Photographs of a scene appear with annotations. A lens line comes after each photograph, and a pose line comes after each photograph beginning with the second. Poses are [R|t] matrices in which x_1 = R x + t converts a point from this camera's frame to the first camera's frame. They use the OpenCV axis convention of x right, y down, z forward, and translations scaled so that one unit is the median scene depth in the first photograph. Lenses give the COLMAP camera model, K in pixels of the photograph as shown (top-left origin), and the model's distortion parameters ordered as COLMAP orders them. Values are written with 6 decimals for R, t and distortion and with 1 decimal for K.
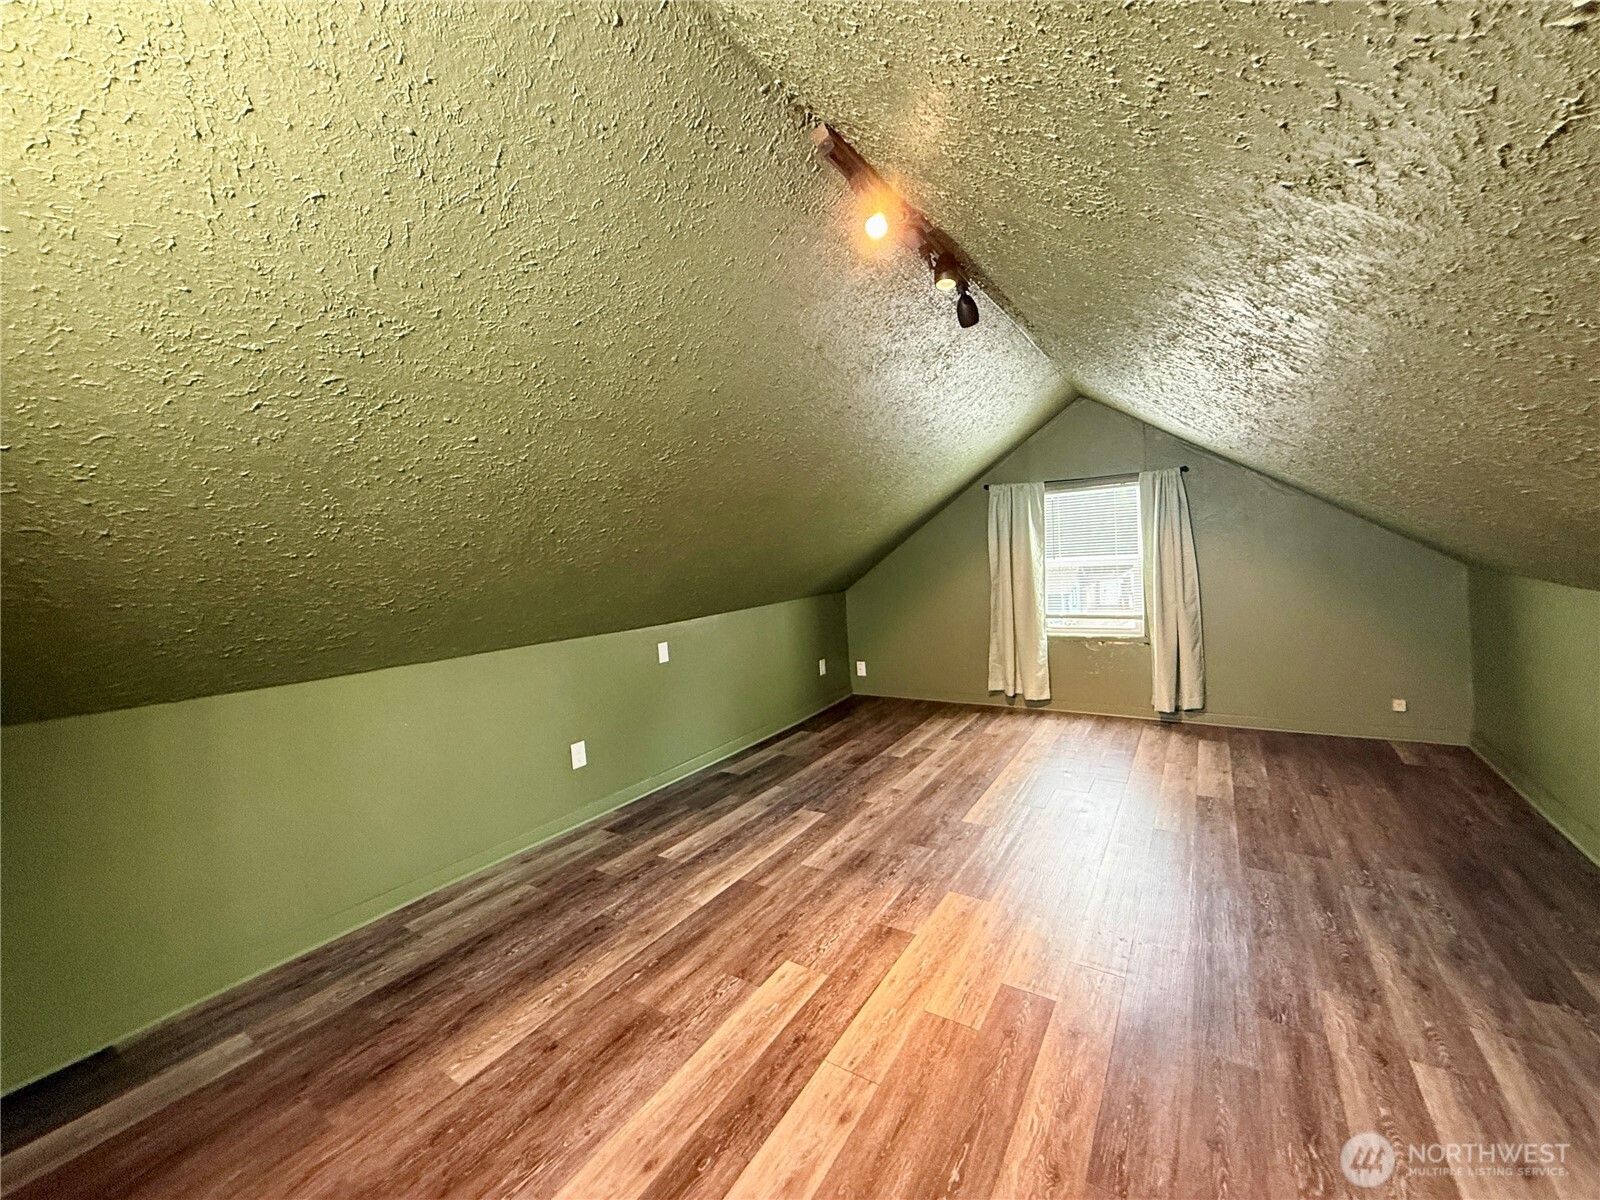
lens RADIAL K [[647.1, 0, 799.3], [0, 647.1, 579.6], [0, 0, 1]] dist [-0.000788, -0.000219]
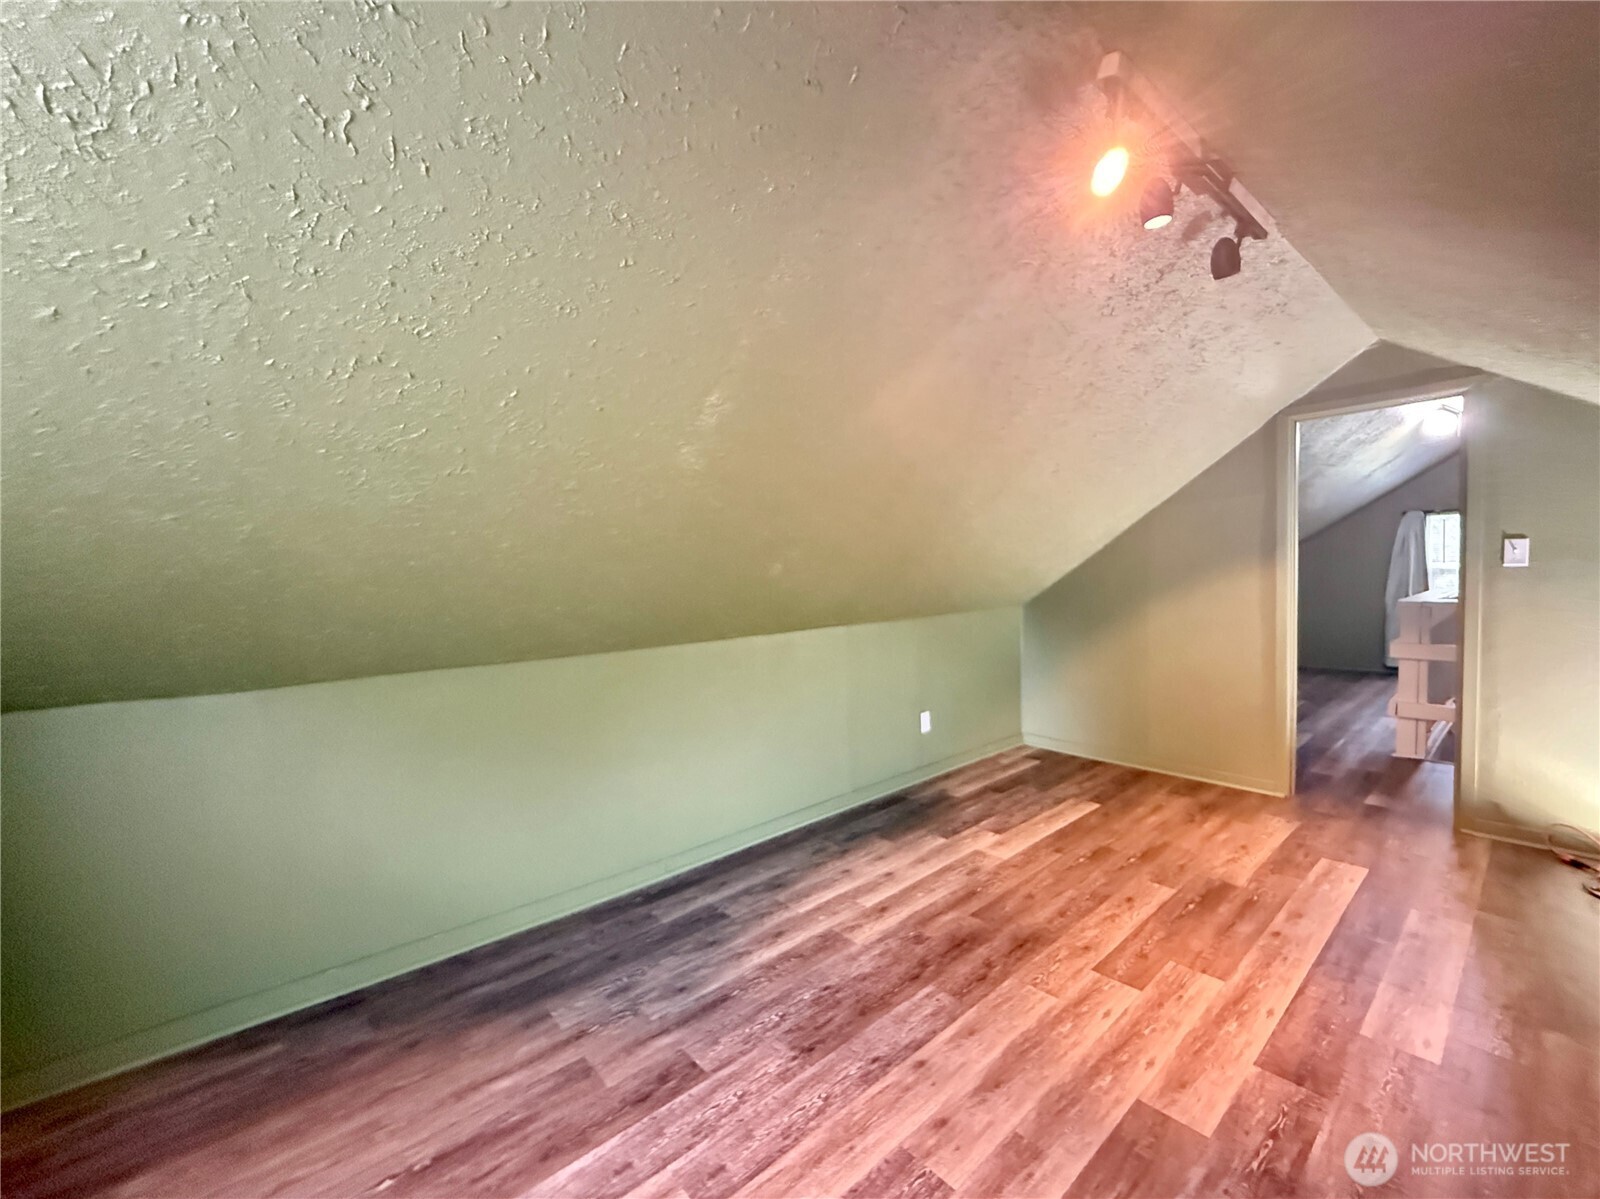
lens RADIAL K [[656.6, 0, 803.3], [0, 656.6, 636.1], [0, 0, 1]] dist [0.000475, -0.000021]
pose [[-0.955829, 0.068487, 0.285833, 0.461341], [0.104389, 0.988175, 0.112306, -0.084336], [-0.274762, 0.137183, -0.951676, 1.936740]]
